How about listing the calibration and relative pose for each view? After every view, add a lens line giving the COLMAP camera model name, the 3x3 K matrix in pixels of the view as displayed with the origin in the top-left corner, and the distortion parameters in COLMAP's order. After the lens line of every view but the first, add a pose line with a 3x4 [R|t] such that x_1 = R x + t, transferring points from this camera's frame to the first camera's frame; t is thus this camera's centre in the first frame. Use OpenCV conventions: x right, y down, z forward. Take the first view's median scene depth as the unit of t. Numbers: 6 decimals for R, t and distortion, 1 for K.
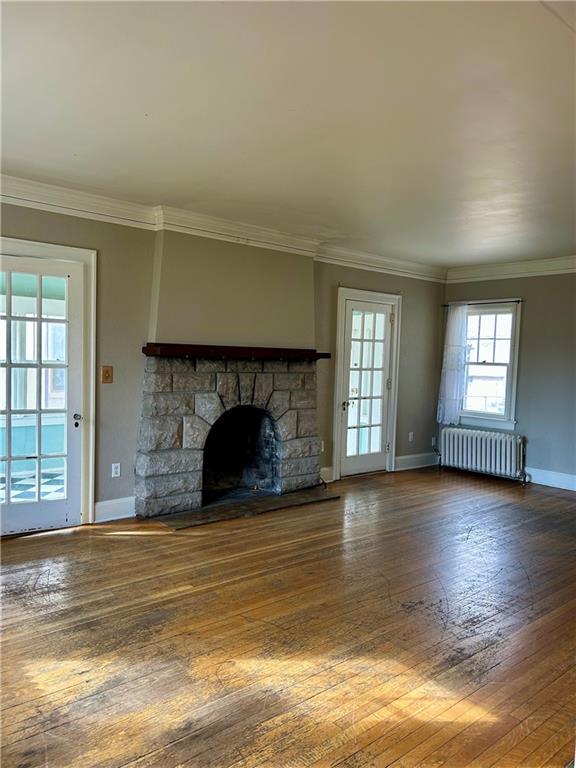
lens RADIAL K [[585.8, 0, 287.7], [0, 585.8, 384.4], [0, 0, 1]] dist [0.029615, -0.029638]
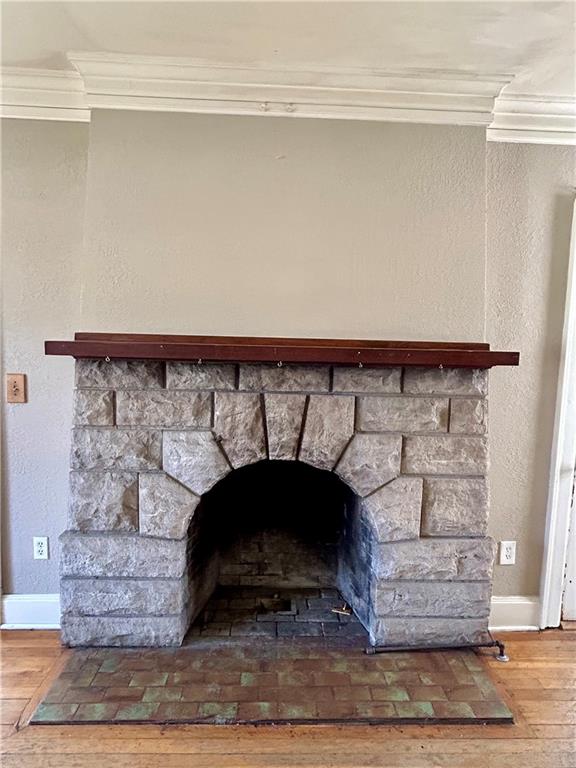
lens RADIAL K [[426.4, 0, 289.6], [0, 426.4, 383.8], [0, 0, 1]] dist [-0.001264, -0.005683]
pose [[0.775369, 0.051780, -0.629383, 0.152546], [-0.033844, 0.998608, 0.040463, -0.042341], [0.630601, -0.010073, 0.776041, 0.750871]]
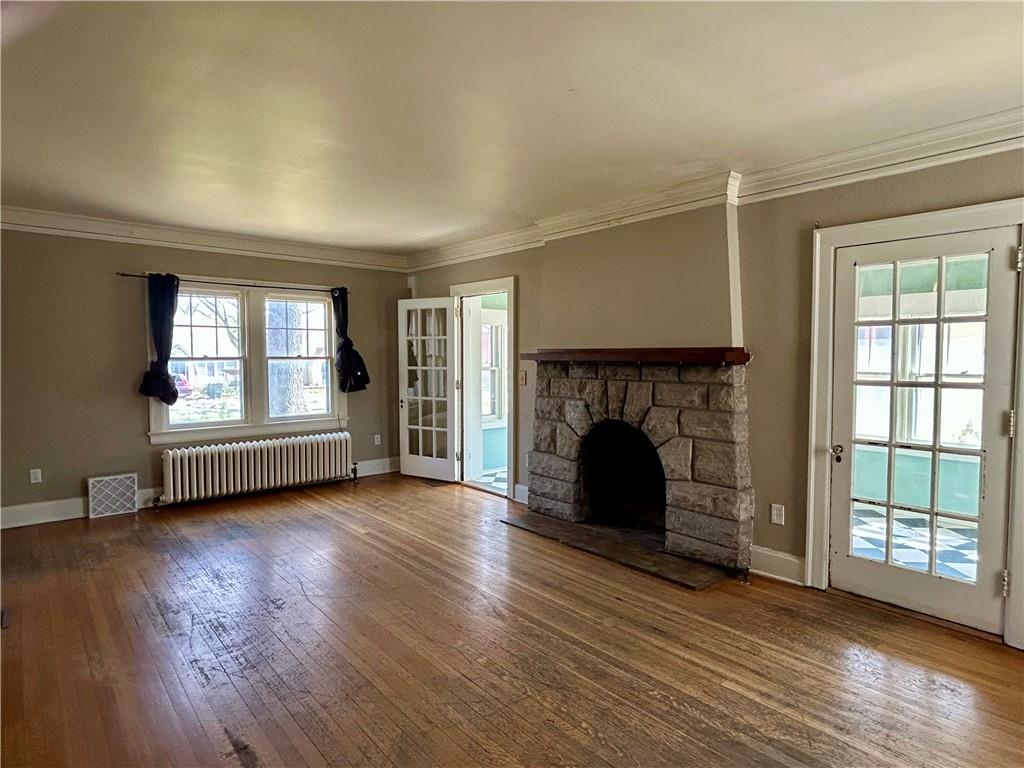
lens RADIAL K [[568.6, 0, 505.9], [0, 568.6, 379.9], [0, 0, 1]] dist [-0.001264, -0.005683]
pose [[-0.010609, 0.017060, -0.999798, 0.738609], [-0.050419, 0.998574, 0.017574, -0.026748], [0.998672, 0.050596, -0.009734, 0.871723]]
